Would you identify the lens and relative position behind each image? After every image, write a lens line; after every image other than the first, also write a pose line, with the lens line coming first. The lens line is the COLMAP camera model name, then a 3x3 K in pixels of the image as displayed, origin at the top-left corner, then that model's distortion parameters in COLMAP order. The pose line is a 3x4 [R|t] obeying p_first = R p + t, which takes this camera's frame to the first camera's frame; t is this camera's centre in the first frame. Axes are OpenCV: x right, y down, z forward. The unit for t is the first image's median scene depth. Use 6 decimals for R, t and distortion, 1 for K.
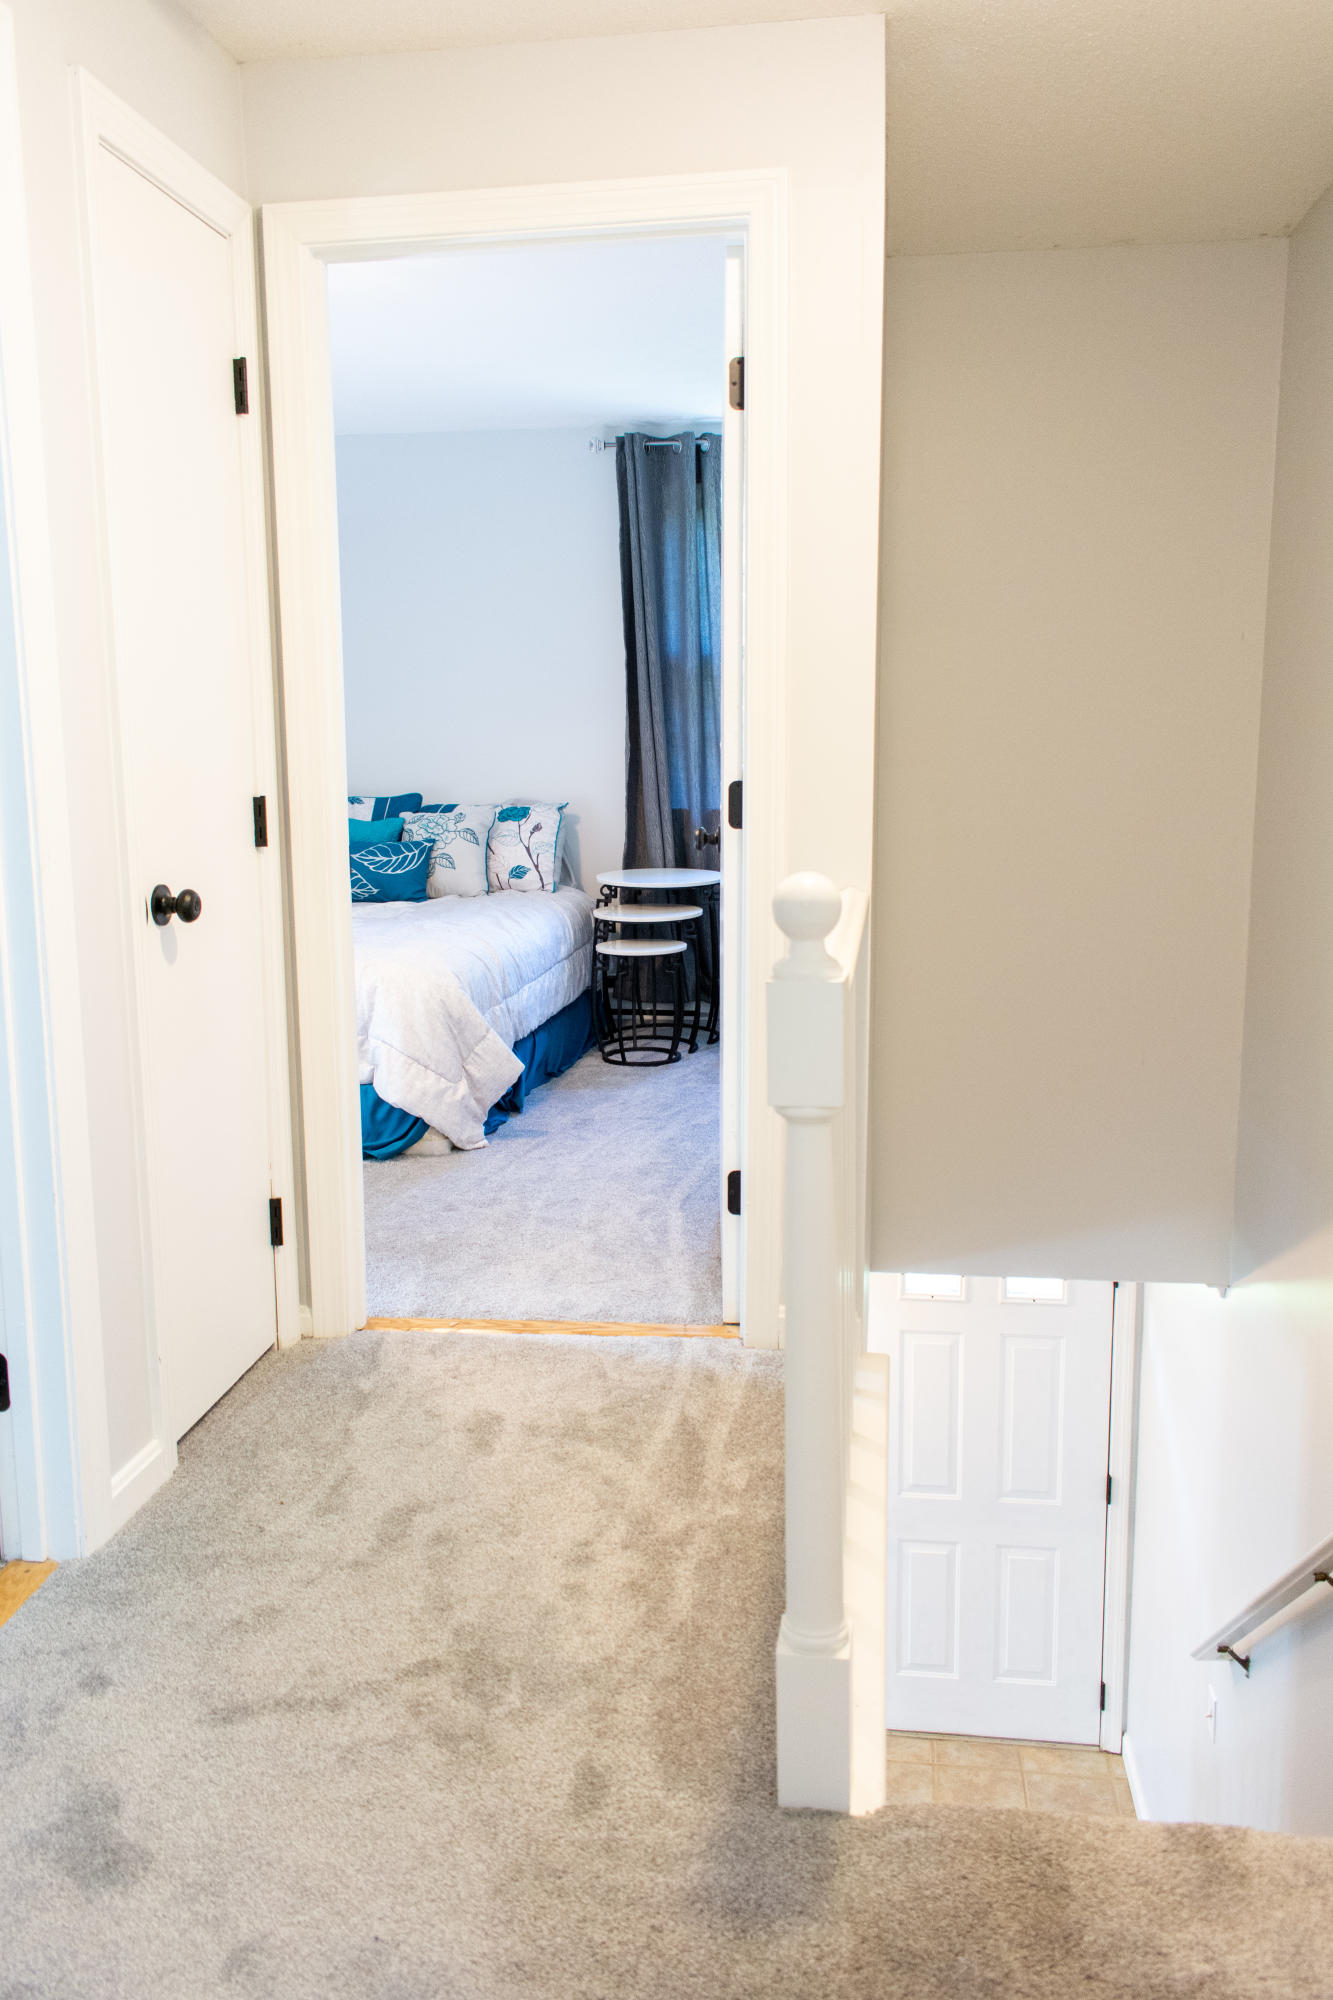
lens RADIAL K [[1616.6, 0, 666.5], [0, 1616.6, 1000.0], [0, 0, 1]] dist [0.002570, 0.001965]
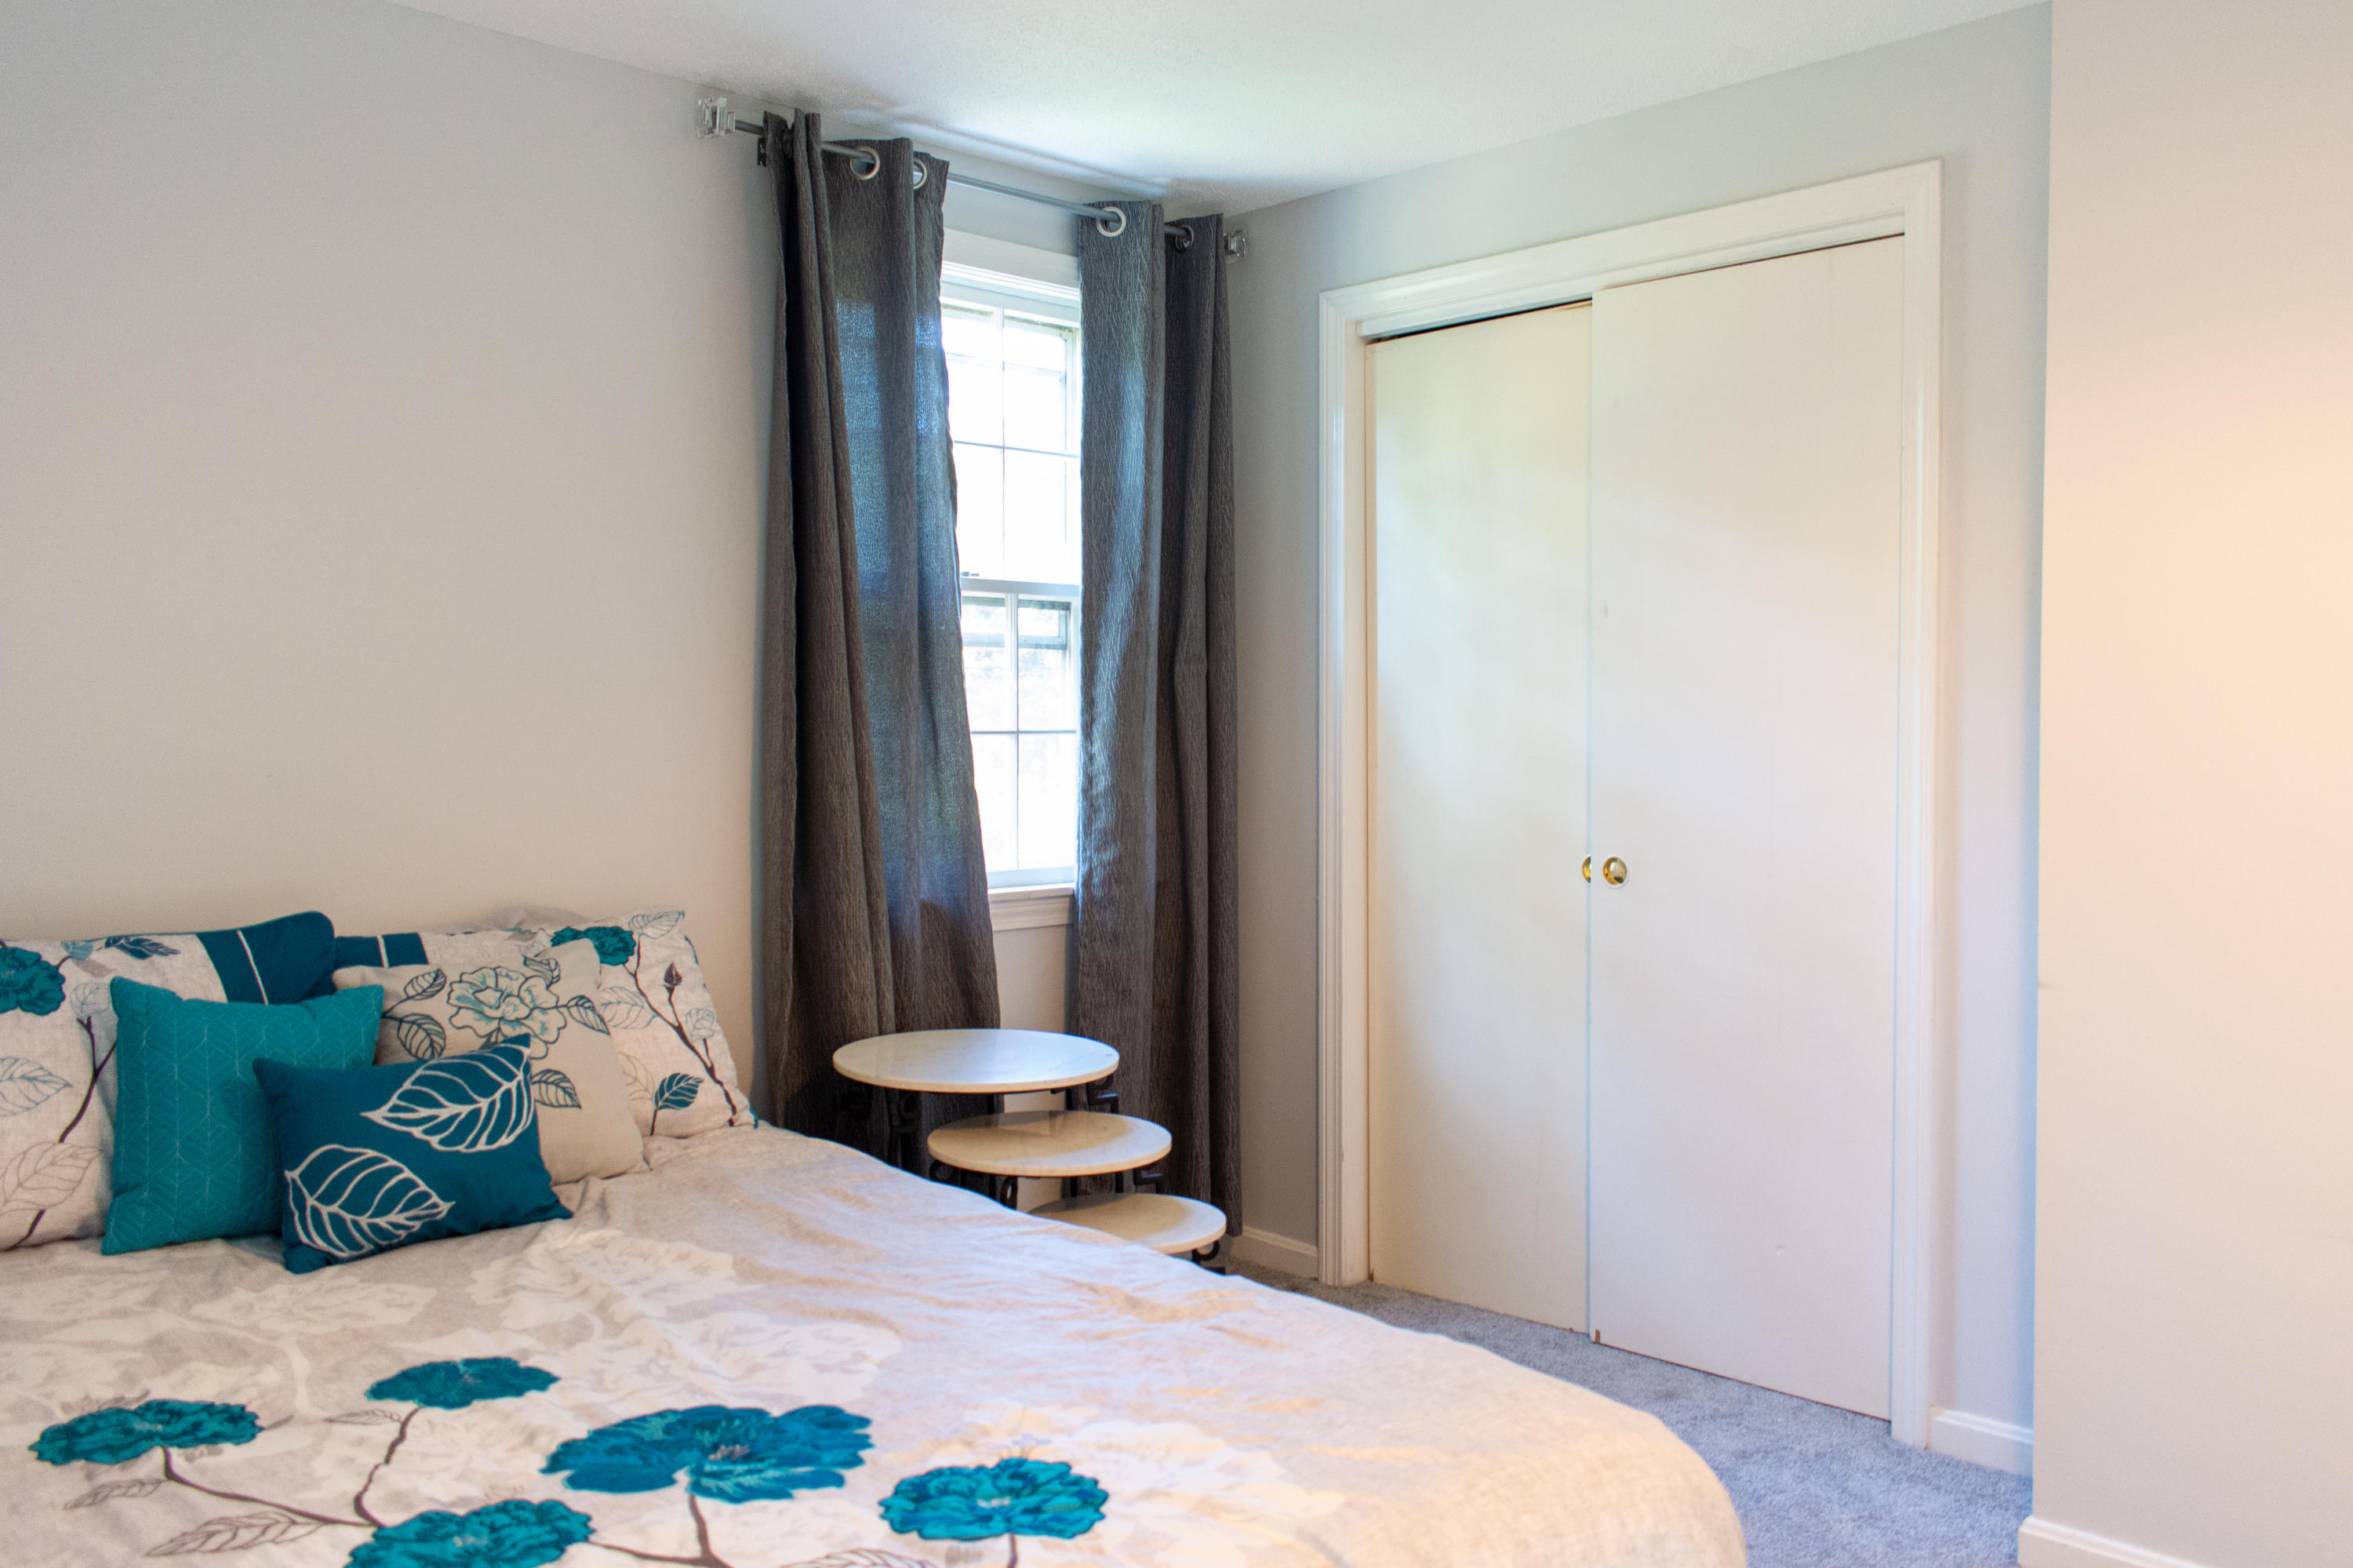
lens RADIAL K [[1901.9, 0, 1145.0], [0, 1901.9, 775.9], [0, 0, 1]] dist [0.002570, 0.001965]
pose [[0.614758, -0.012183, 0.788622, -0.392845], [0.127704, 0.988225, -0.084283, -0.101986], [-0.778309, 0.152524, 0.609075, 0.610014]]
